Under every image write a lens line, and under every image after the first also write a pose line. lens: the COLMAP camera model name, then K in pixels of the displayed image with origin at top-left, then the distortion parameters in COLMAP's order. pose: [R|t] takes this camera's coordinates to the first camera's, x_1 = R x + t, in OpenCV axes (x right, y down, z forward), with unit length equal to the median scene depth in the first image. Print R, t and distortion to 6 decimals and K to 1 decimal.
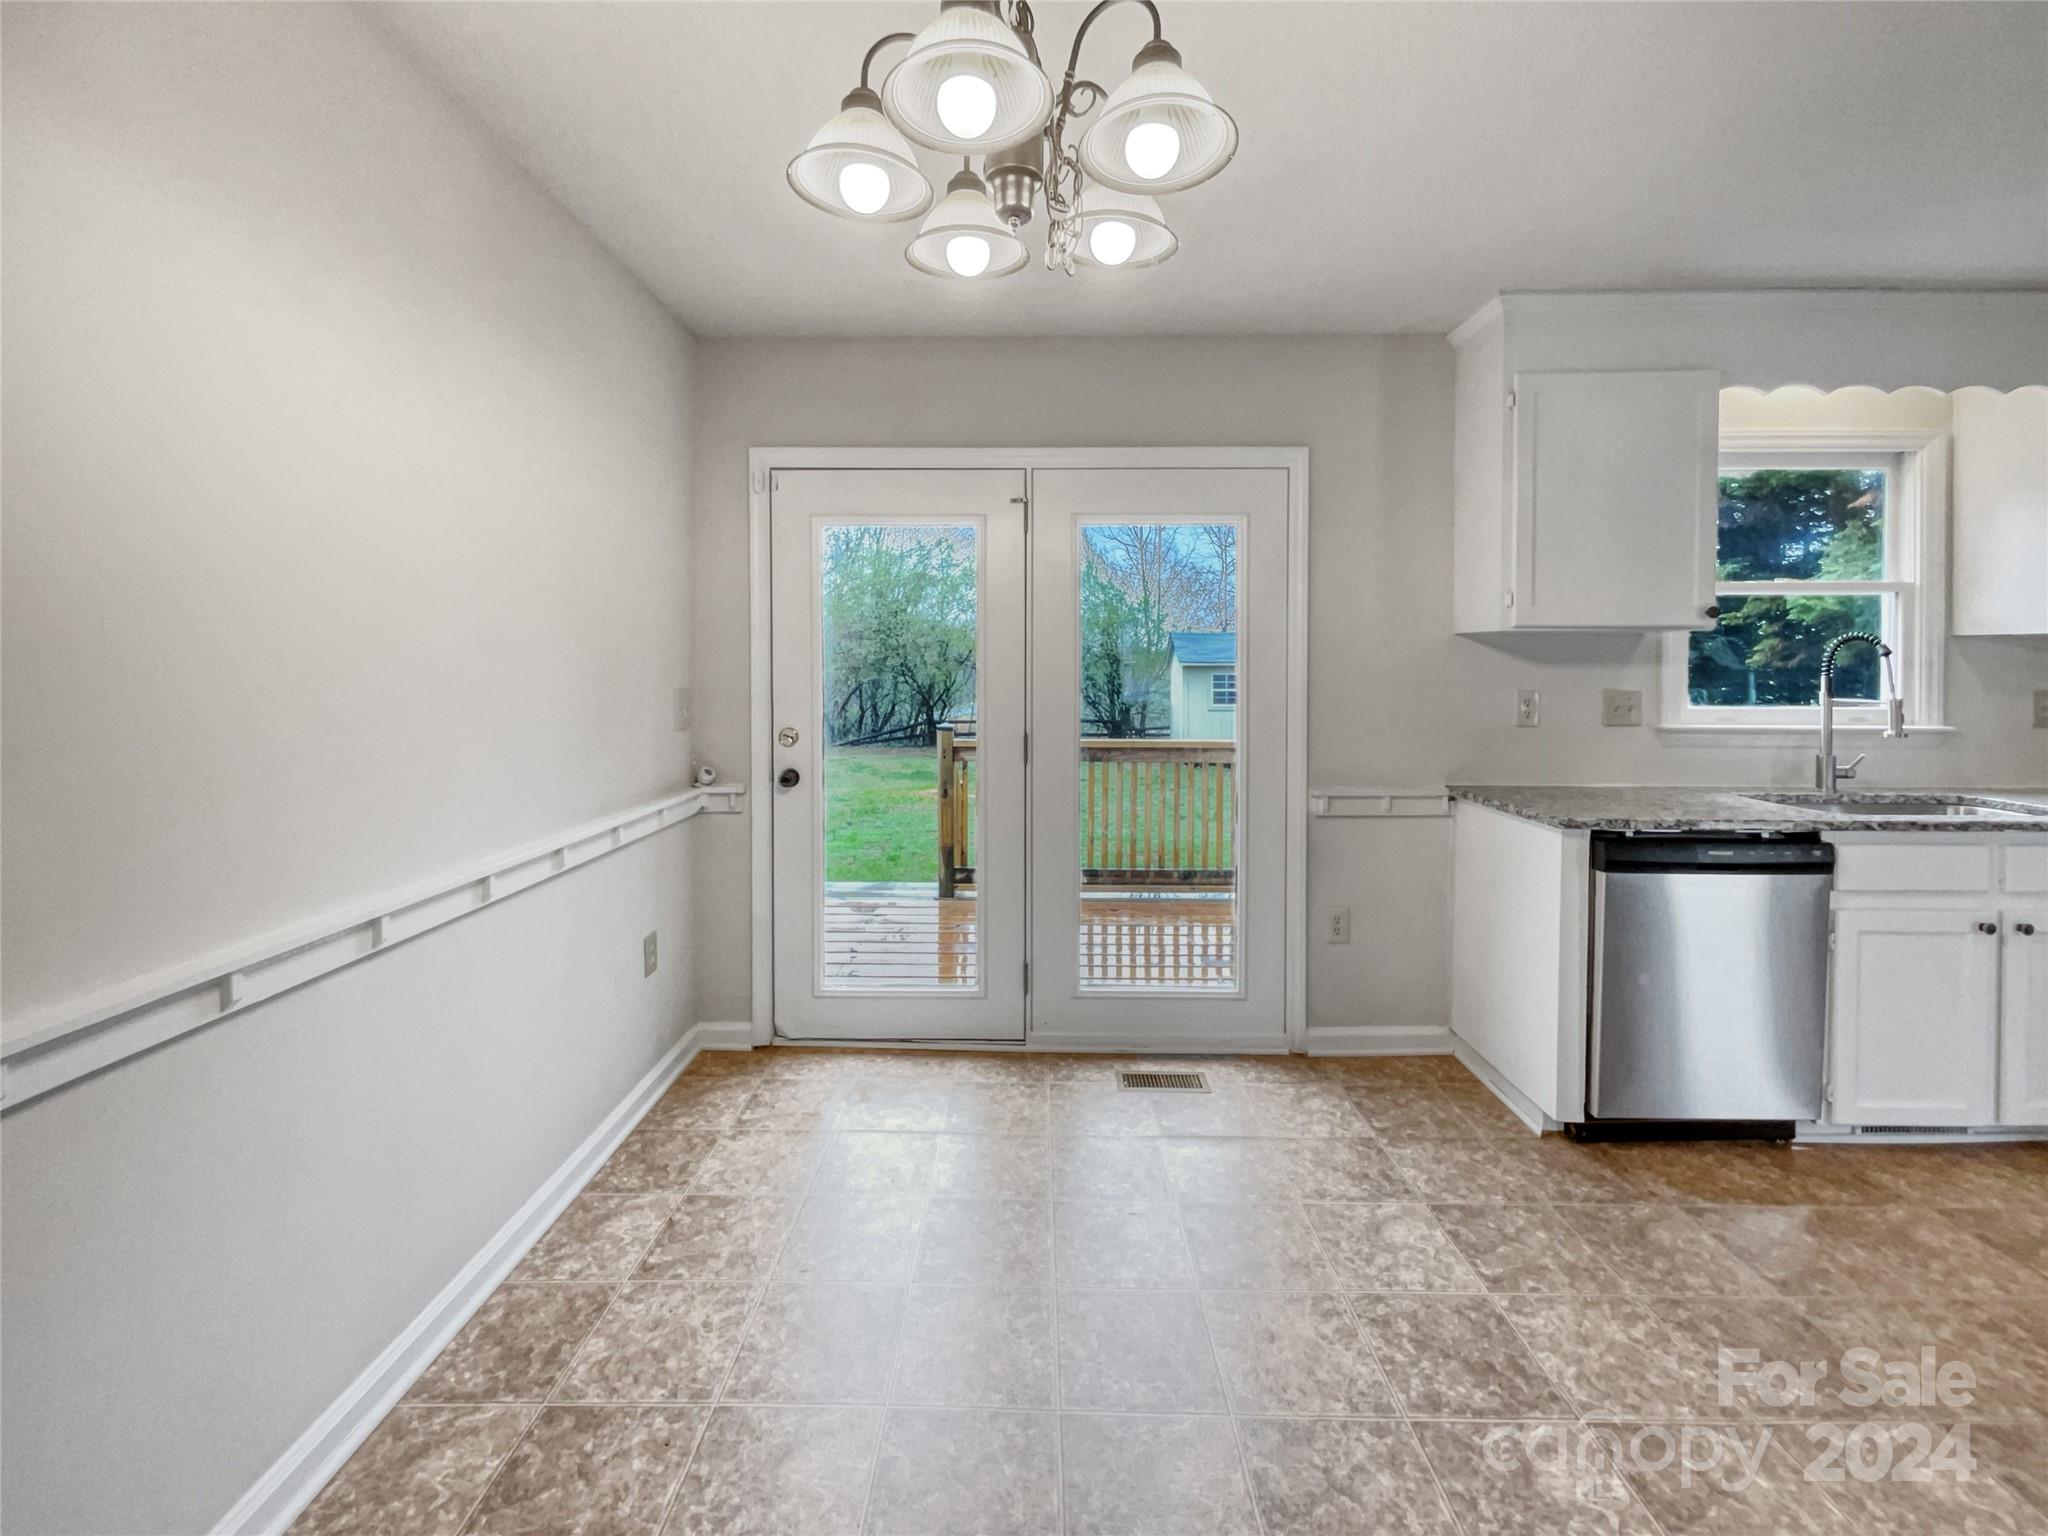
lens RADIAL K [[859.8, 0, 1020.4], [0, 859.8, 679.1], [0, 0, 1]] dist [-0.000593, 0.008777]
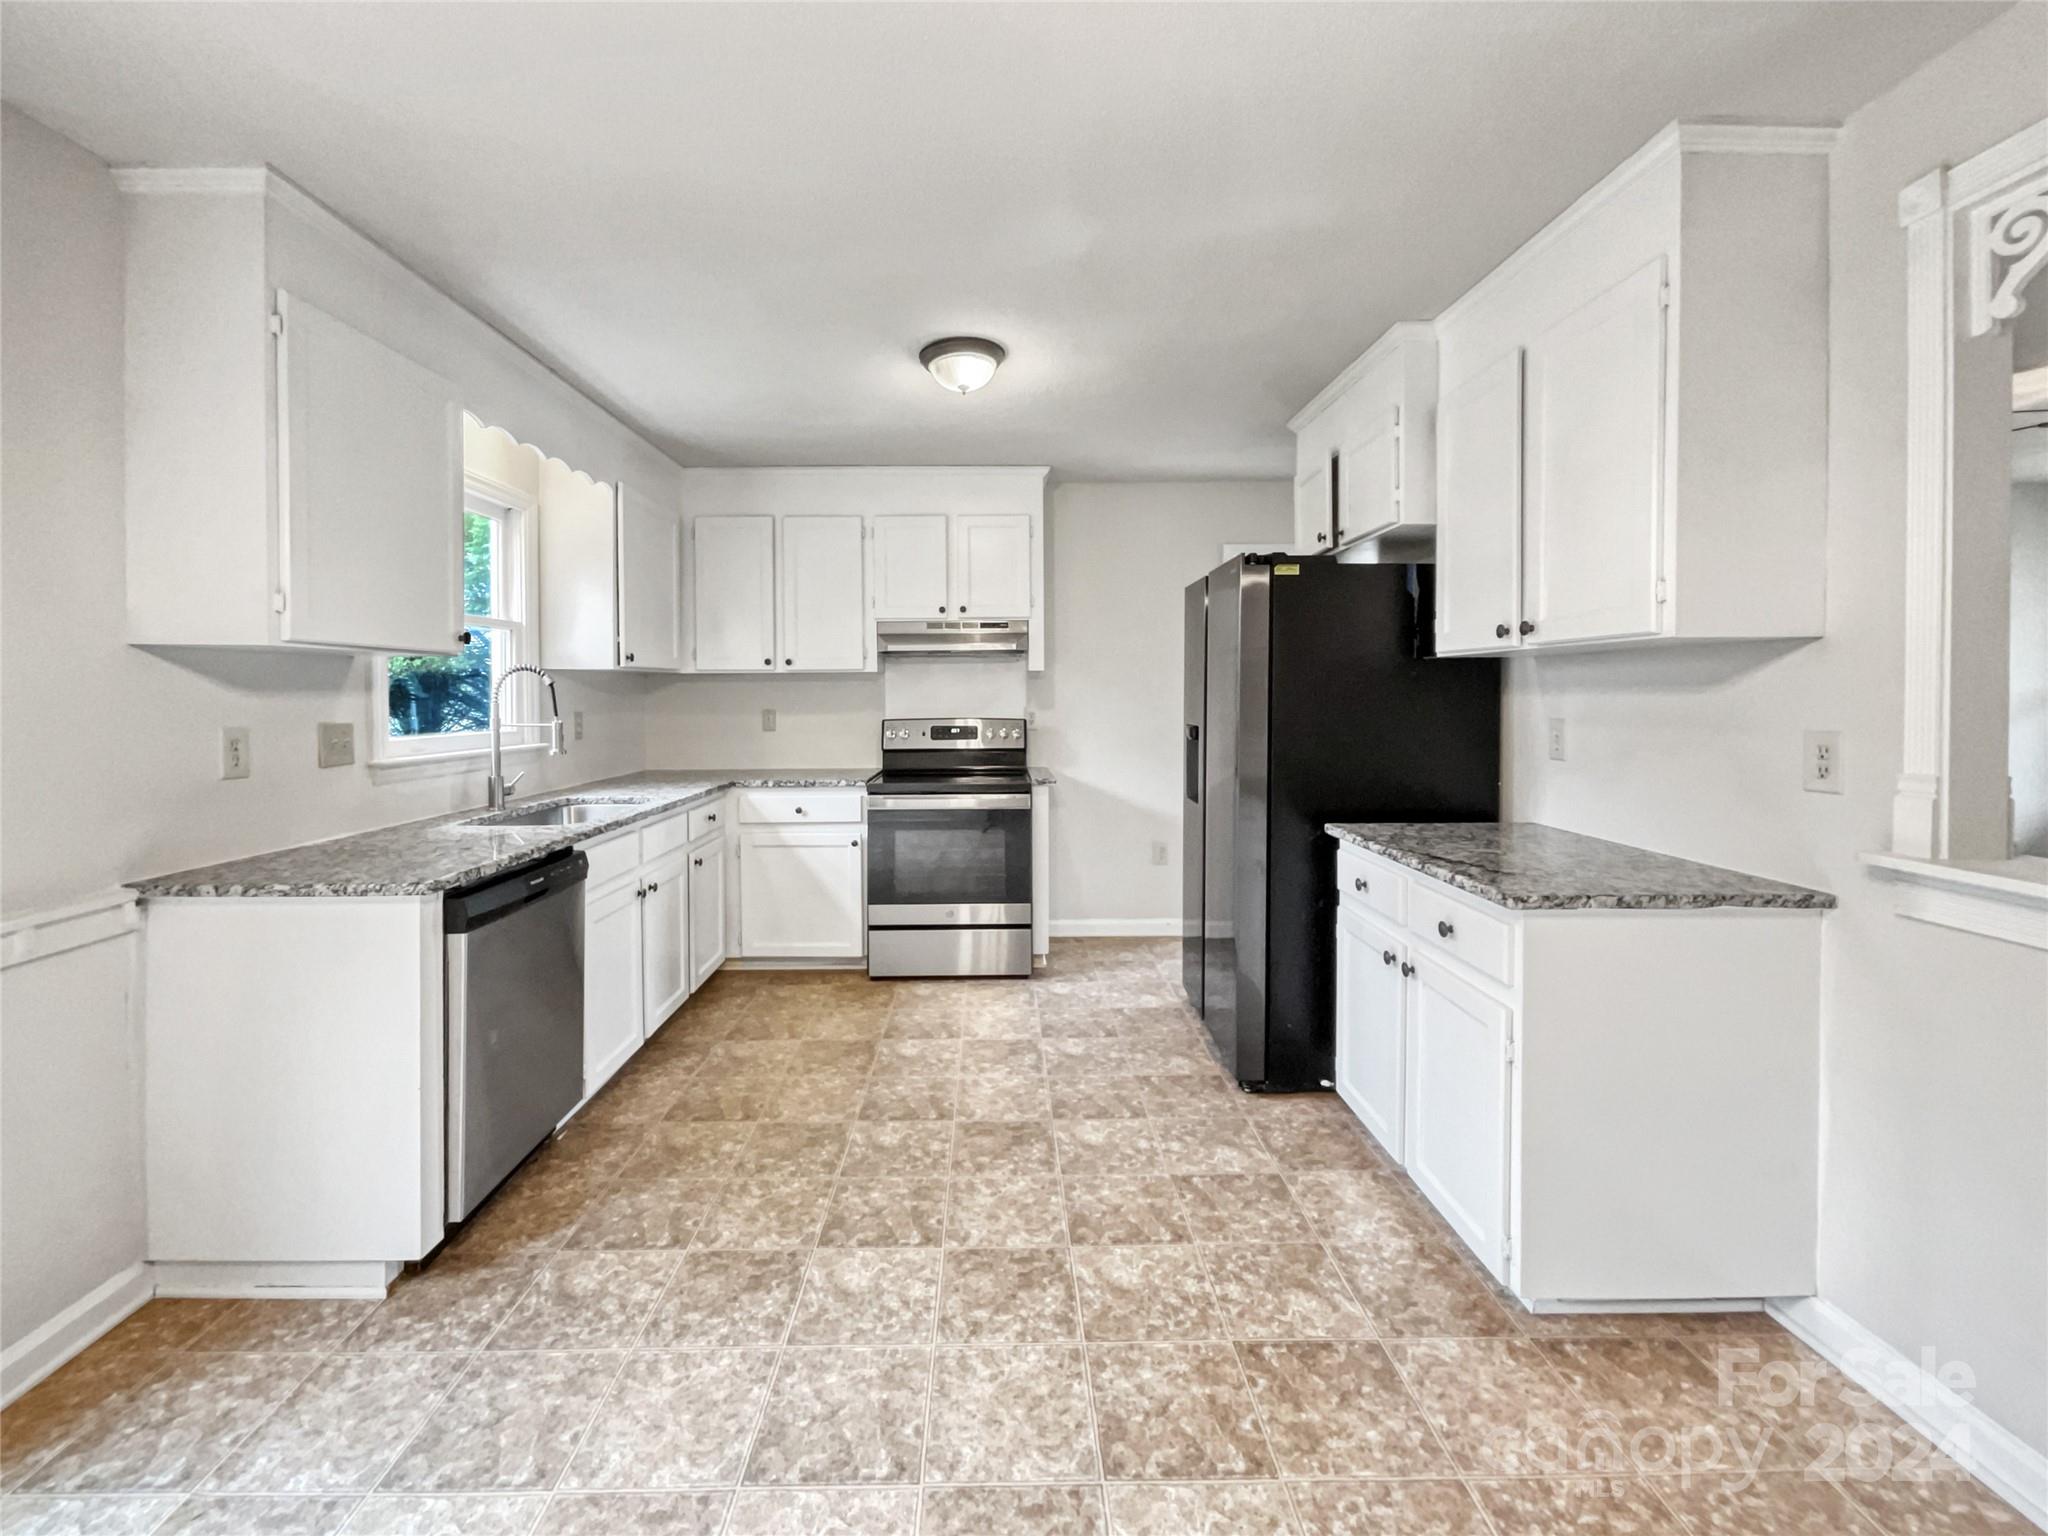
lens RADIAL K [[840.0, 0, 1019.8], [0, 840.0, 708.5], [0, 0, 1]] dist [-0.000372, -0.004084]
pose [[-0.042485, -0.018215, 0.998931, -0.172294], [0.015940, 0.999694, 0.018907, -0.006706], [-0.998970, 0.016726, -0.042181, 0.466024]]
